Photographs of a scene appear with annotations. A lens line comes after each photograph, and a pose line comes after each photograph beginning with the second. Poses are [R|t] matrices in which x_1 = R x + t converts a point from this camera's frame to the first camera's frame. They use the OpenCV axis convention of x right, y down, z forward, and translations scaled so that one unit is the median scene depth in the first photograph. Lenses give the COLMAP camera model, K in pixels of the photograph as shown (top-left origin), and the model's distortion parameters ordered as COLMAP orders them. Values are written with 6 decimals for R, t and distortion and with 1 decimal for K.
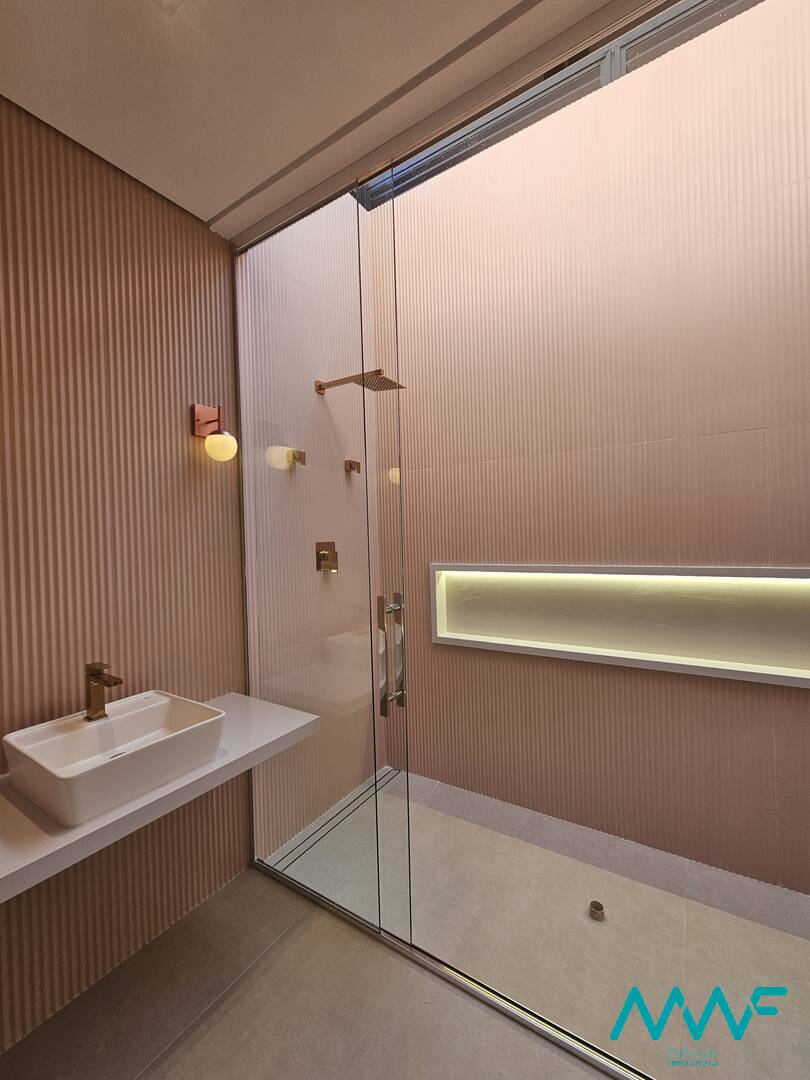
lens RADIAL K [[444.8, 0, 408.2], [0, 444.8, 536.1], [0, 0, 1]] dist [0.000149, 0.000058]
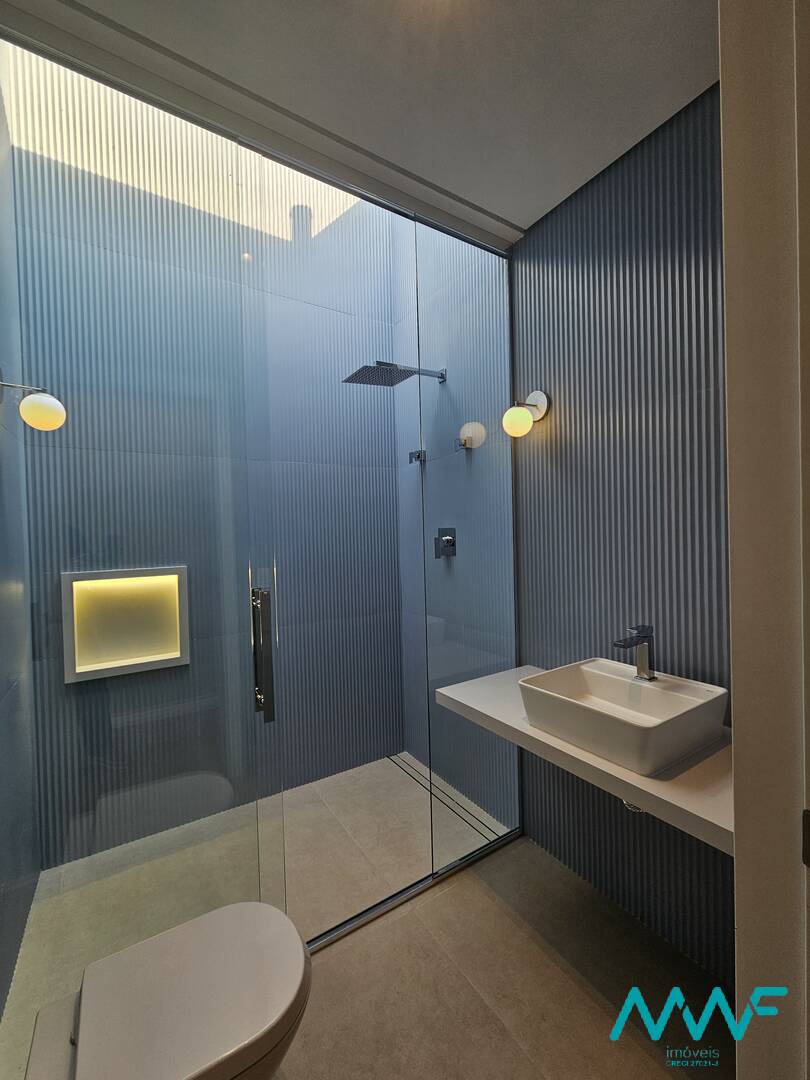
lens RADIAL K [[444.8, 0, 408.2], [0, 444.8, 536.1], [0, 0, 1]] dist [0.000149, 0.000058]
pose [[0.408220, 0.005513, 0.912867, -1.172134], [0.005190, 0.999952, -0.008360, 0.040428], [-0.912869, 0.008150, 0.408172, 0.662262]]
